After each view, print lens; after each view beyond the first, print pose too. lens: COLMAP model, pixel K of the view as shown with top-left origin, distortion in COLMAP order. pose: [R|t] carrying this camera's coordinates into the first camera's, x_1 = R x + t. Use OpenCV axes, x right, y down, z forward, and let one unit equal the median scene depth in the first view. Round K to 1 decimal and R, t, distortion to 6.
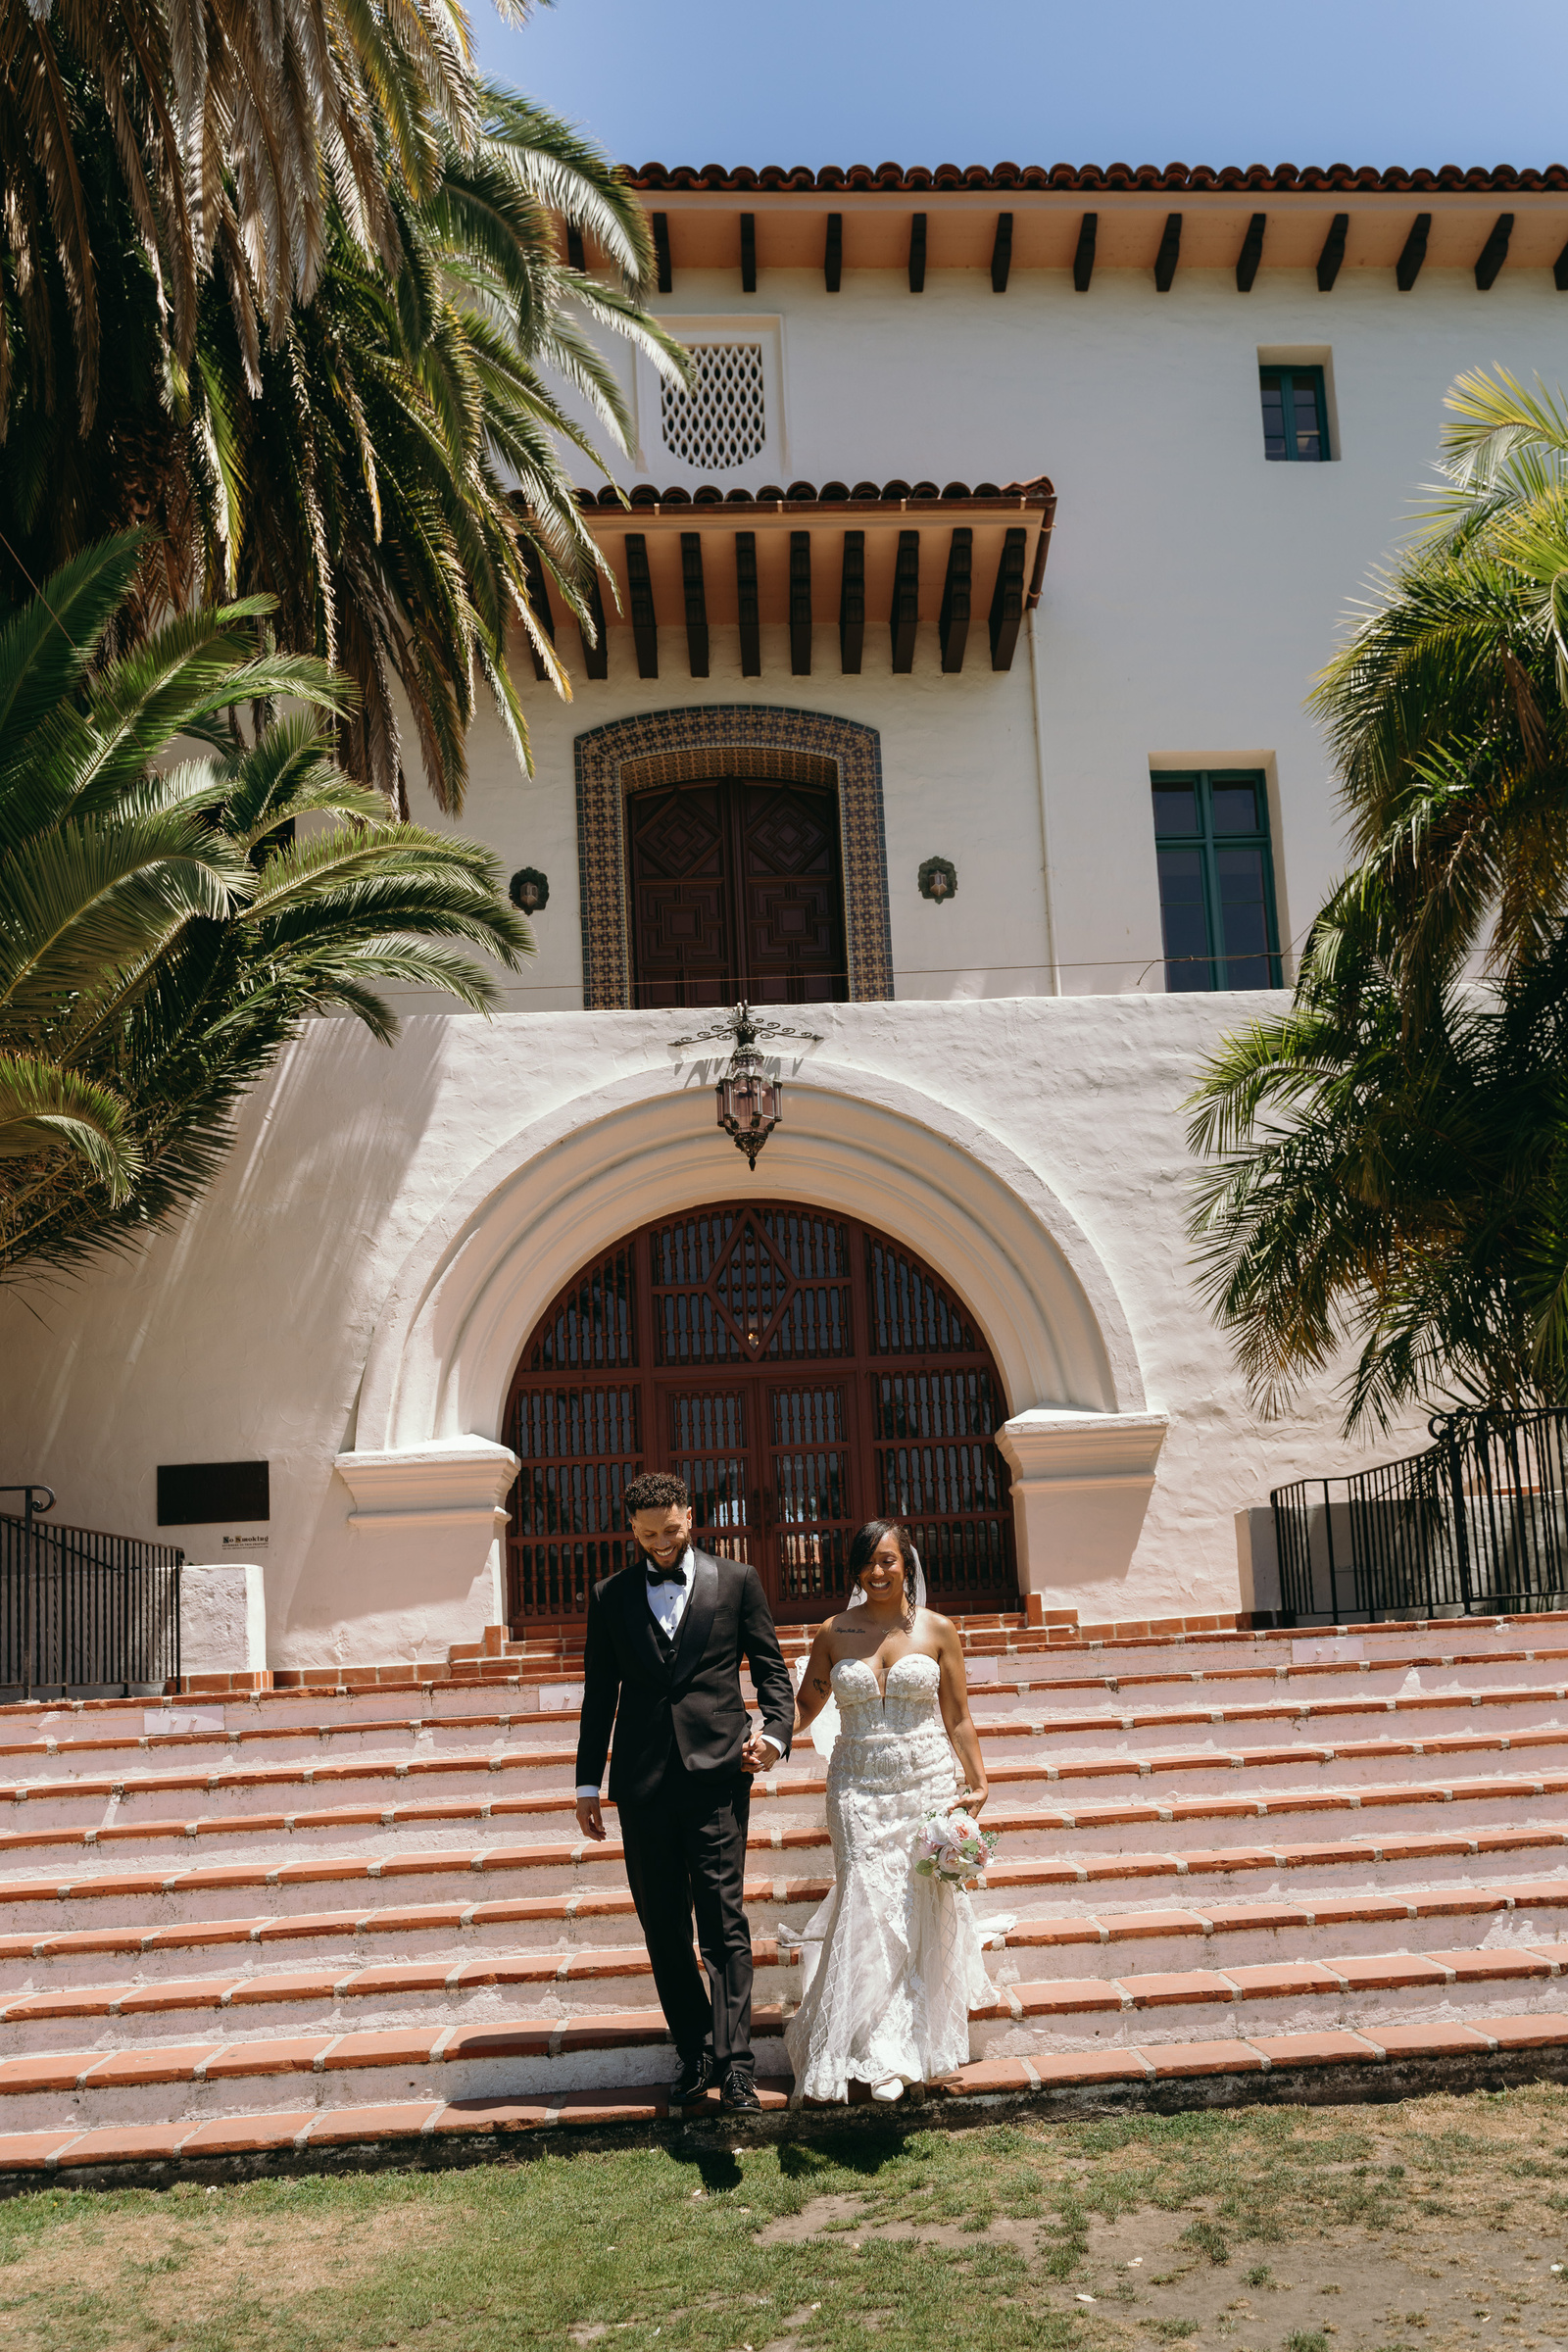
lens RADIAL K [[1932.3, 0, 875.7], [0, 1932.3, 1180.1], [0, 0, 1]] dist [-0.007916, -0.004564]
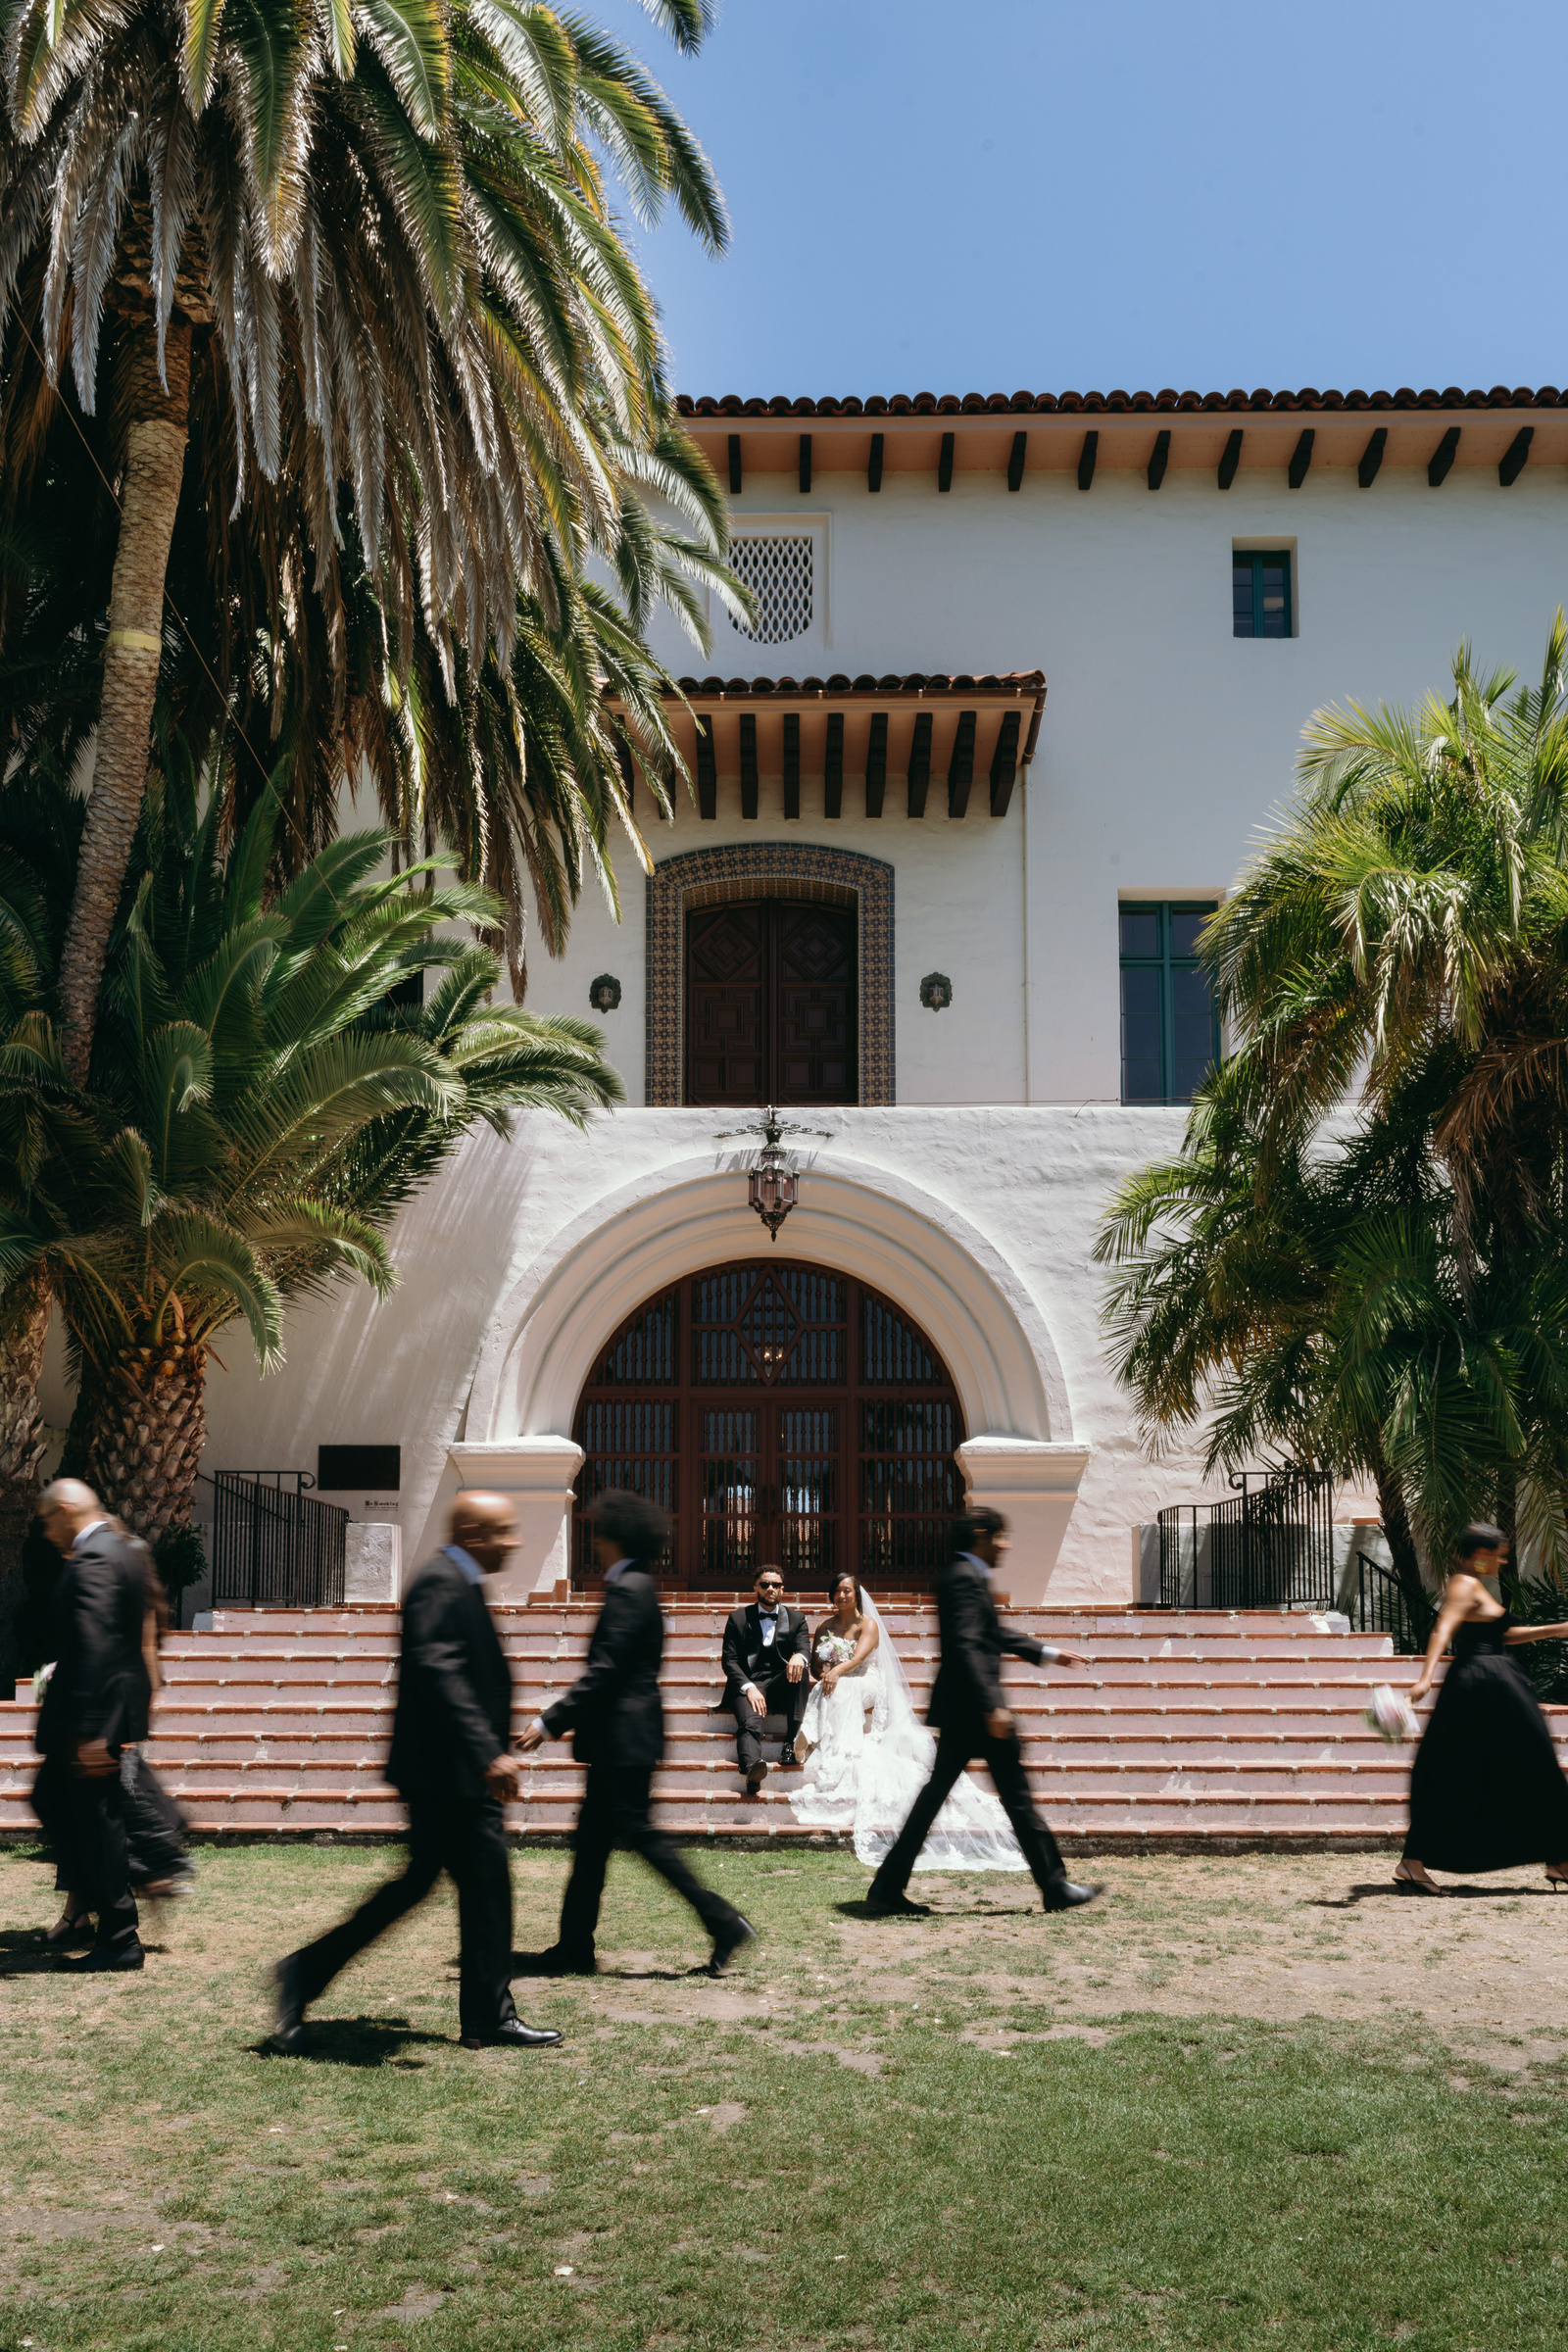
lens RADIAL K [[1841.2, 0, 784.0], [0, 1841.2, 1176.0], [0, 0, 1]] dist [-0.001578, 0.001670]
pose [[0.997227, 0.046805, -0.057860, 0.010553], [-0.046781, 0.998904, 0.001779, -0.042570], [0.057880, 0.000933, 0.998323, -0.195130]]
